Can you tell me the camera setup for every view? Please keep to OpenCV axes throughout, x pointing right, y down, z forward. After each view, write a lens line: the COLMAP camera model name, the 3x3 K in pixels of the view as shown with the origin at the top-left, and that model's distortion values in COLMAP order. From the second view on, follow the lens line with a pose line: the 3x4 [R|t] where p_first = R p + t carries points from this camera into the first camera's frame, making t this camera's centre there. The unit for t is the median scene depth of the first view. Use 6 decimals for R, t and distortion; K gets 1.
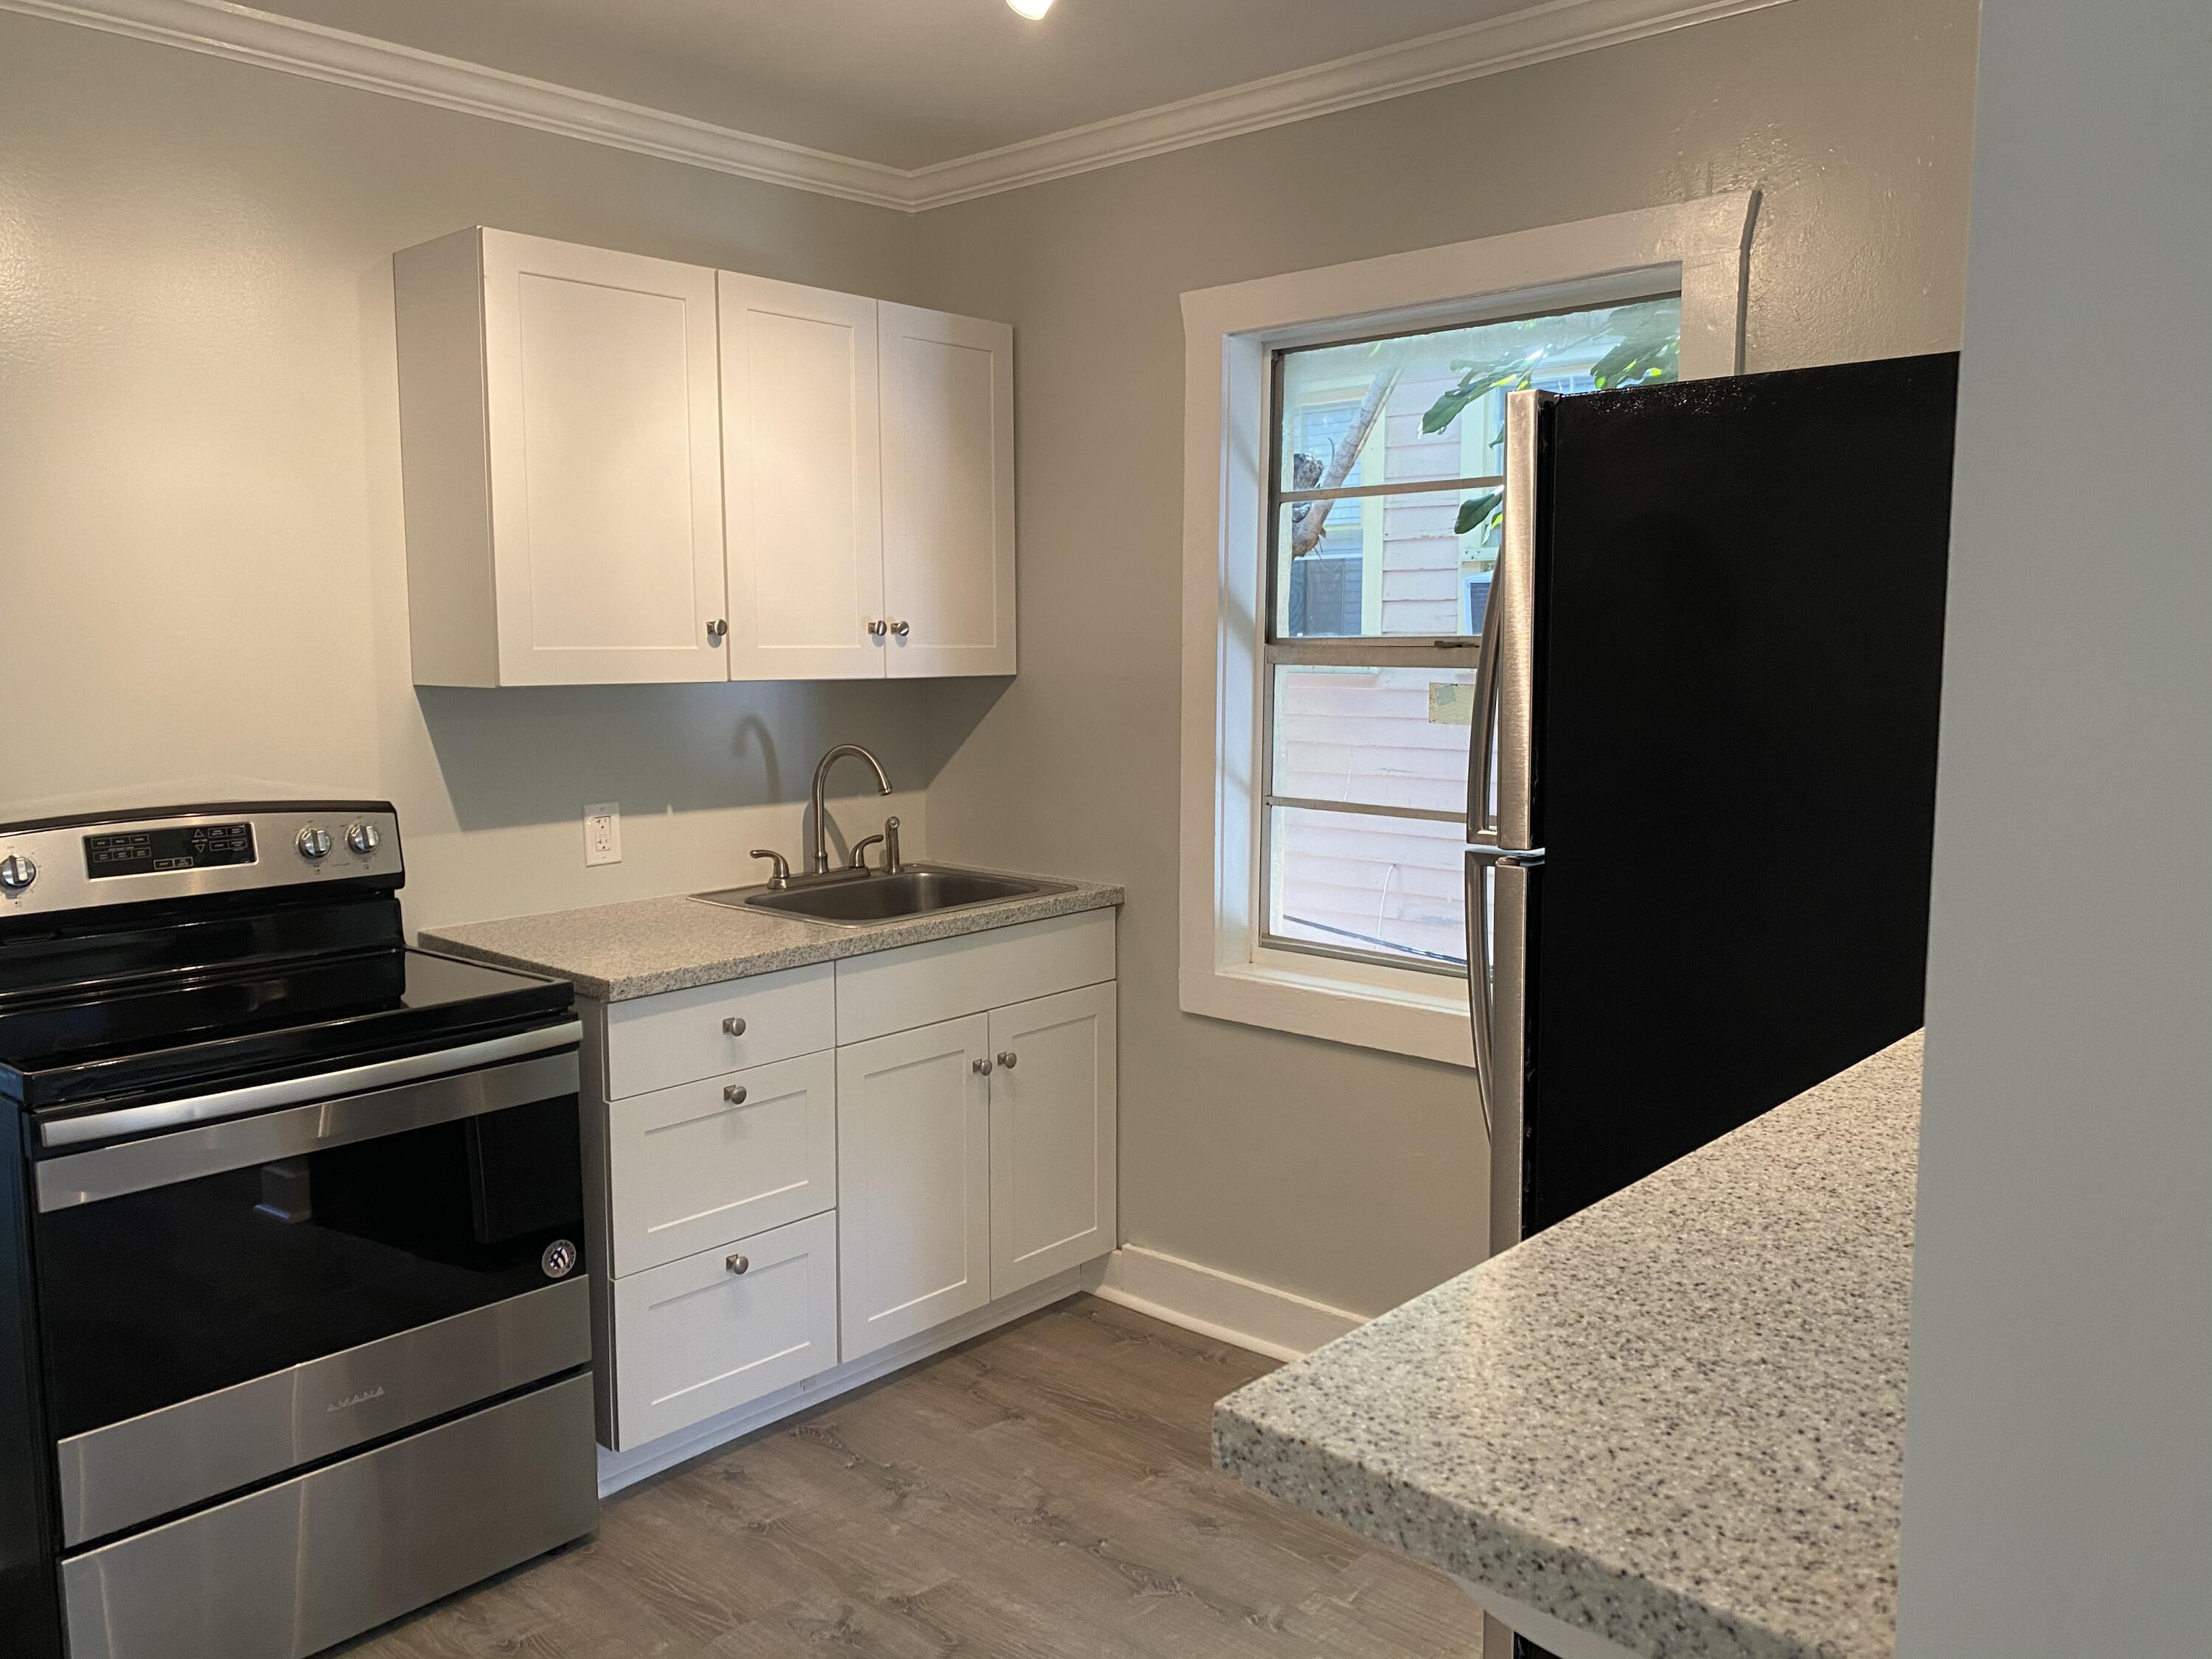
lens RADIAL K [[1690.4, 0, 1106.0], [0, 1690.4, 829.5], [0, 0, 1]] dist [-0.009890, 0.003666]
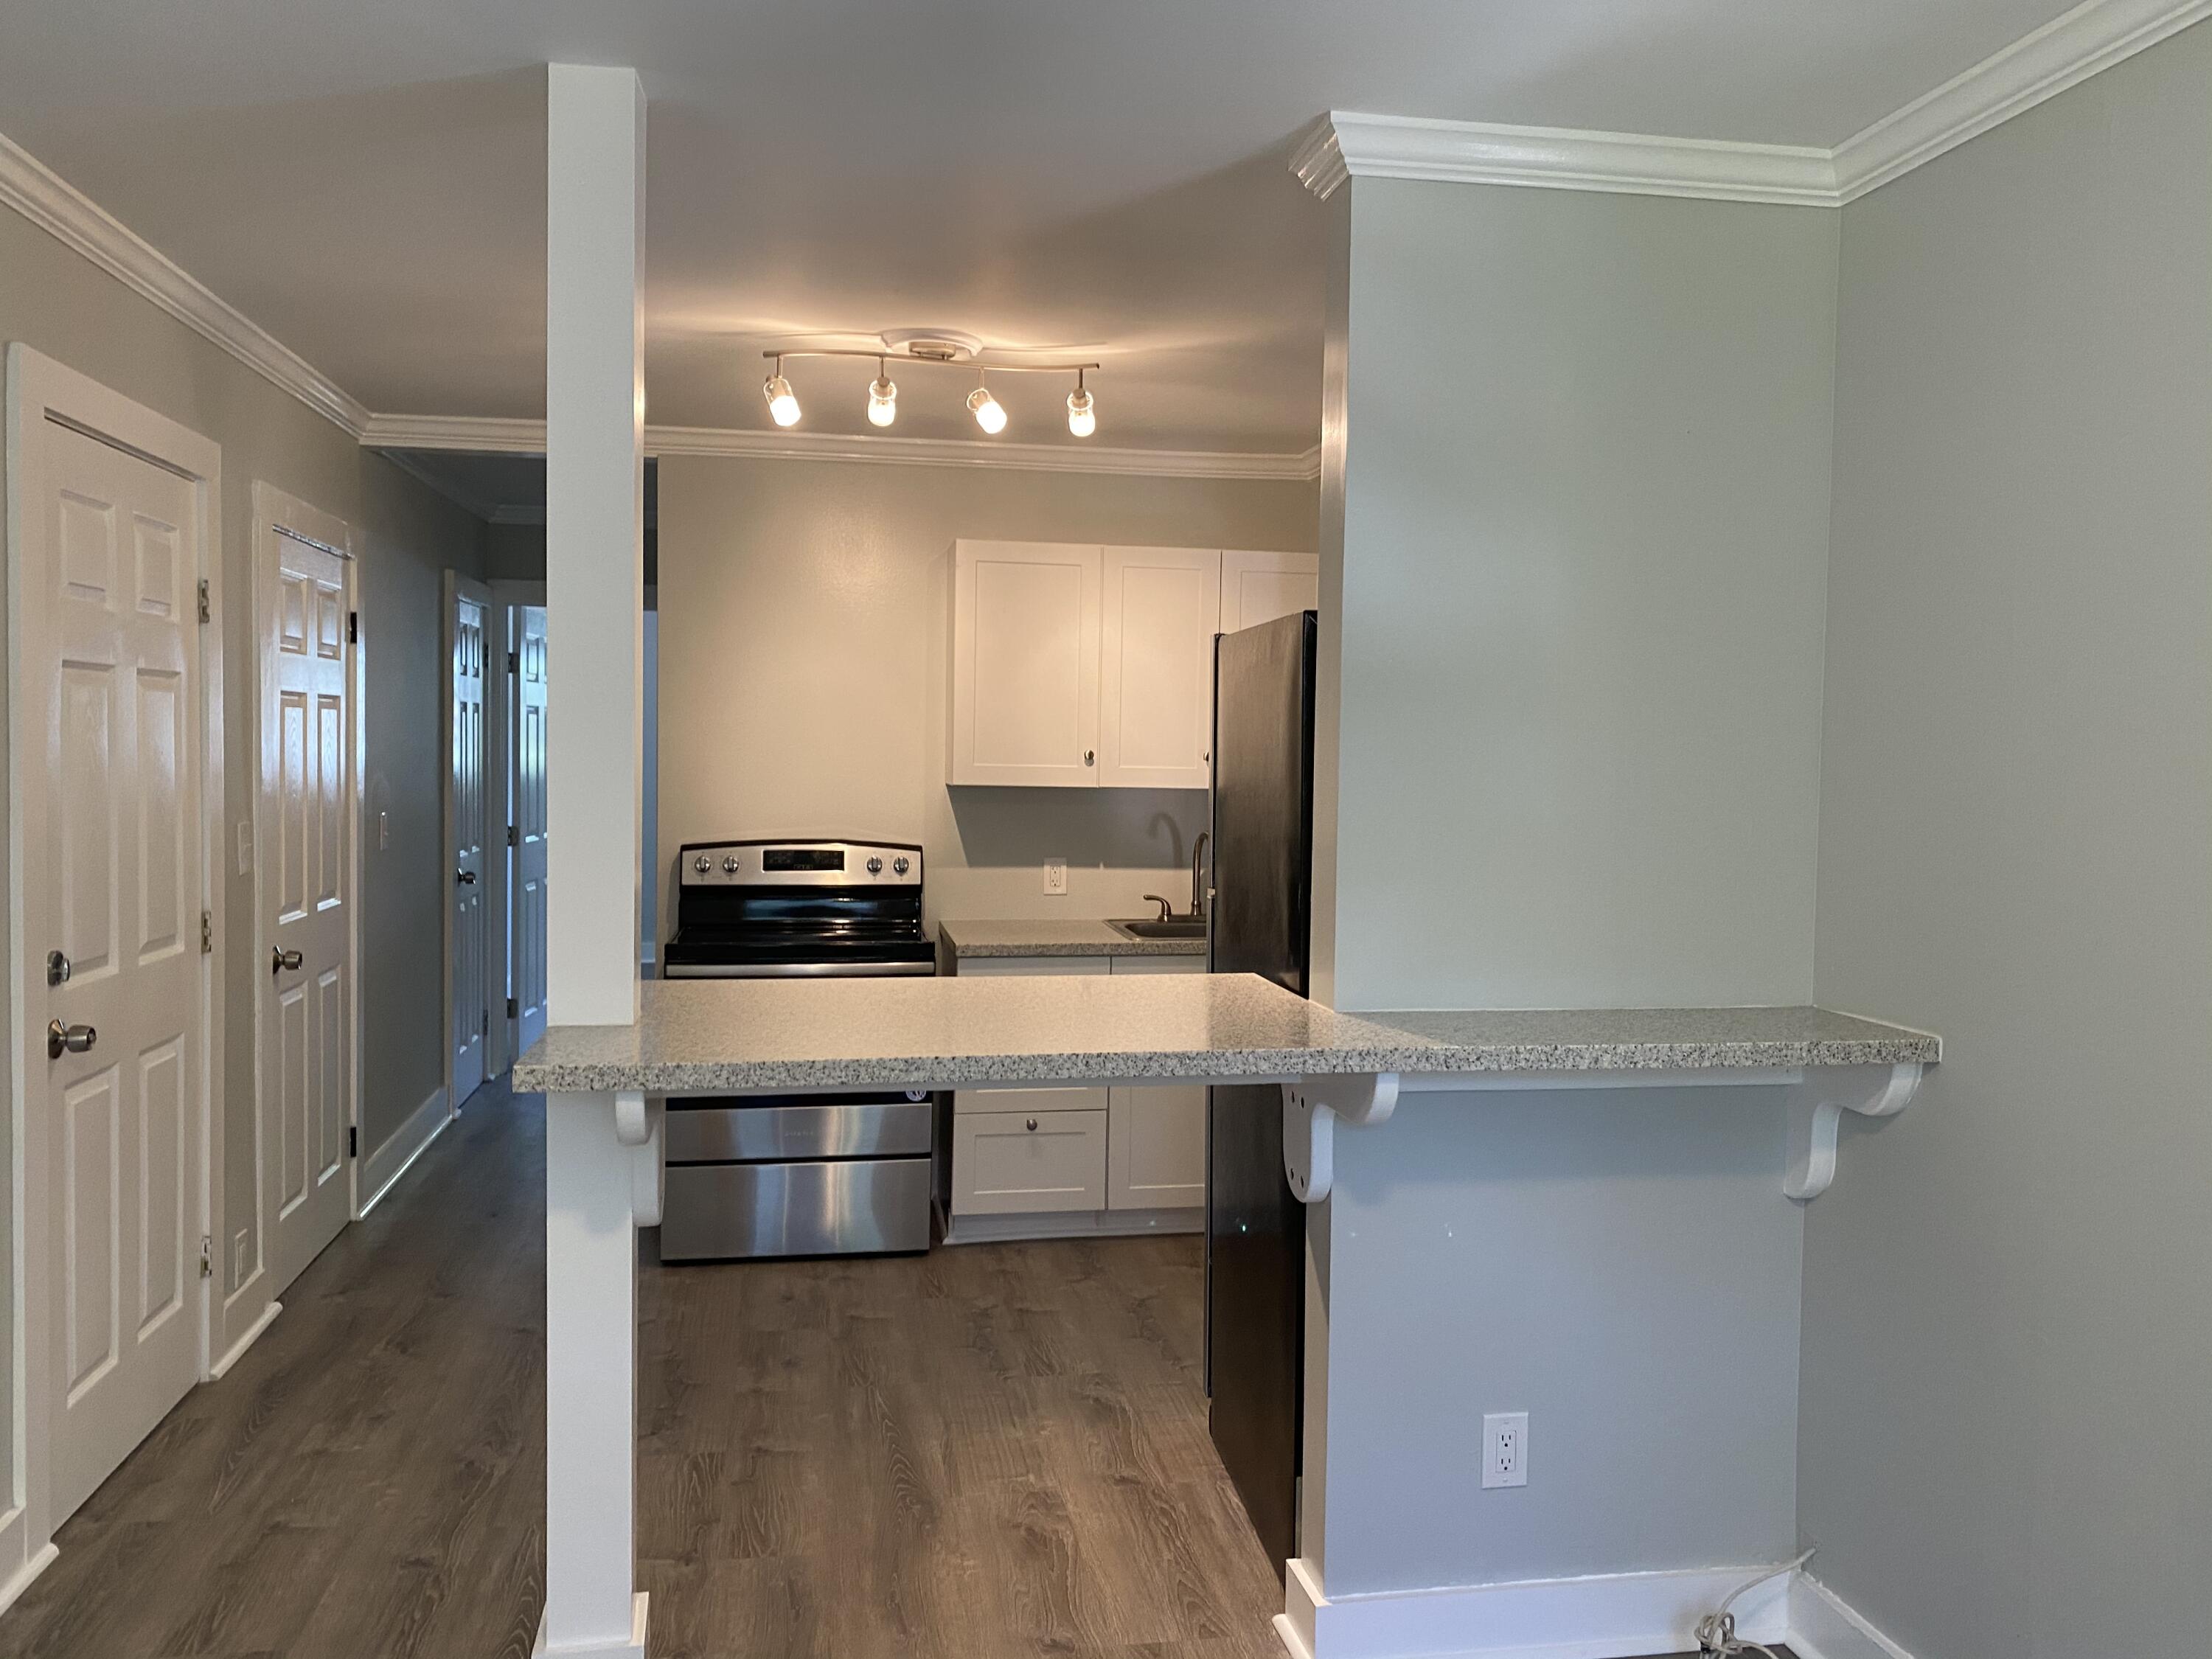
lens RADIAL K [[1683.3, 0, 1106.0], [0, 1683.3, 829.5], [0, 0, 1]] dist [0.066322, -0.102235]
pose [[0.791438, 0.048933, -0.609287, 0.809286], [-0.091045, 0.995108, -0.038344, 0.016845], [0.604431, 0.085820, 0.792022, -0.310731]]
